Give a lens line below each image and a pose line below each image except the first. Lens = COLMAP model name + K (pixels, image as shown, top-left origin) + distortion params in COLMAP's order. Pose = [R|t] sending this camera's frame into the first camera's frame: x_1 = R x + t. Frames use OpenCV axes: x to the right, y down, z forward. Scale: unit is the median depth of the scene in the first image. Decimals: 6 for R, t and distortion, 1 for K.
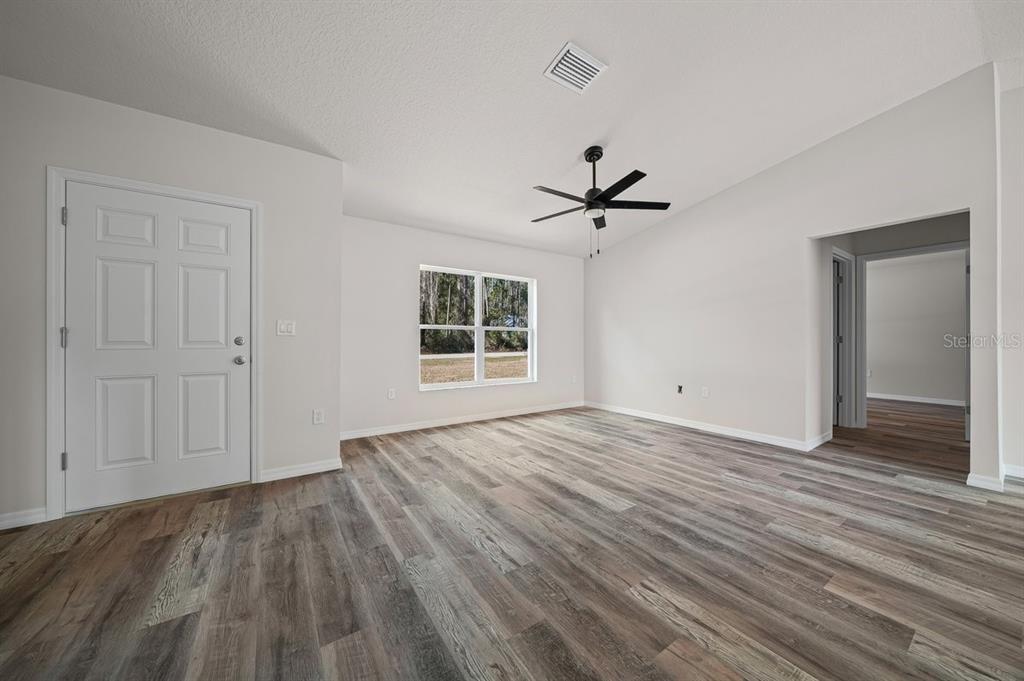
lens RADIAL K [[353.6, 0, 513.4], [0, 353.6, 338.8], [0, 0, 1]] dist [-0.007832, 0.000165]
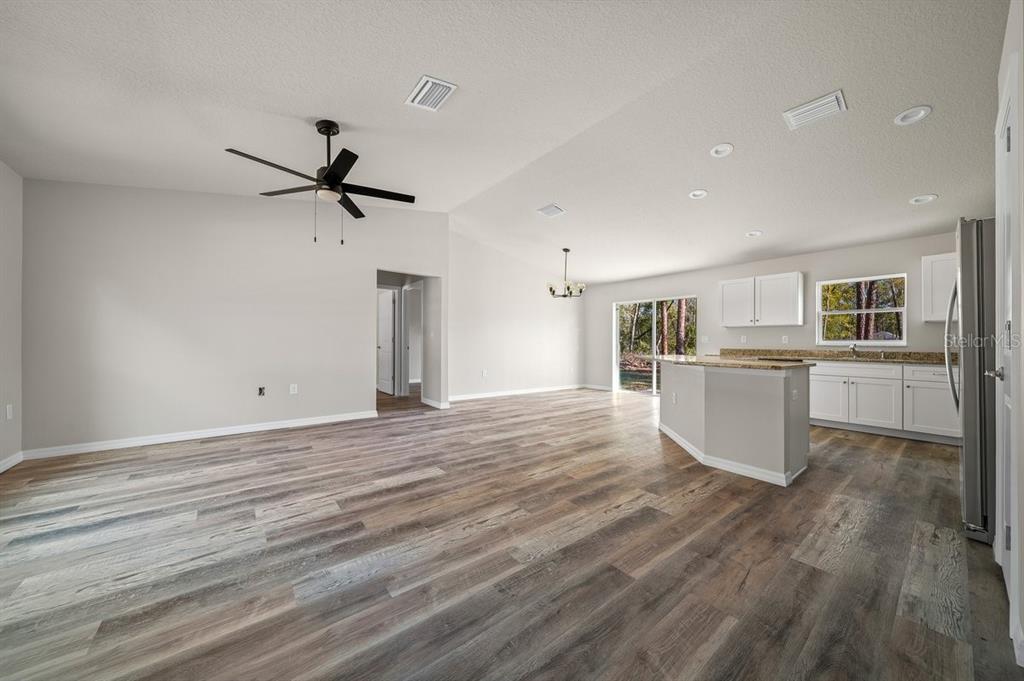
lens RADIAL K [[353.6, 0, 513.4], [0, 353.6, 338.8], [0, 0, 1]] dist [-0.007832, 0.000165]
pose [[-0.075913, 0.010773, 0.997056, -1.042961], [-0.013228, 0.999843, -0.011811, 0.019490], [-0.997027, -0.014085, -0.075759, 0.902776]]
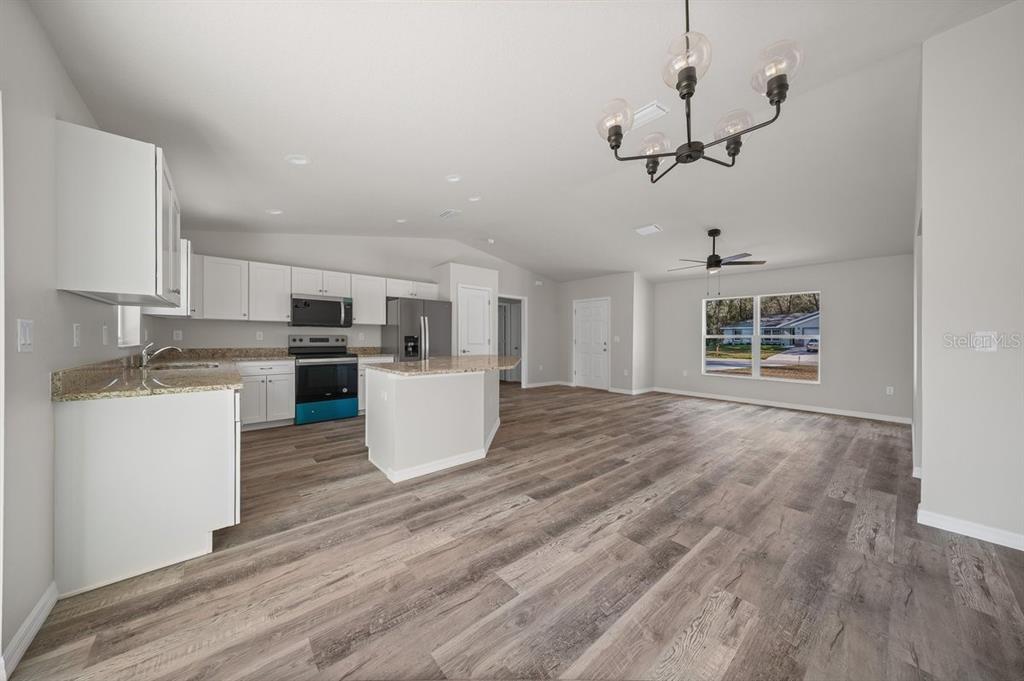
lens RADIAL K [[344.8, 0, 512.0], [0, 344.8, 340.5], [0, 0, 1]] dist [-0.000961, -0.000062]
pose [[0.117521, 0.004839, -0.993059, 2.560177], [-0.007532, 0.999964, 0.003982, -0.030710], [0.993042, 0.007012, 0.117554, -0.181299]]
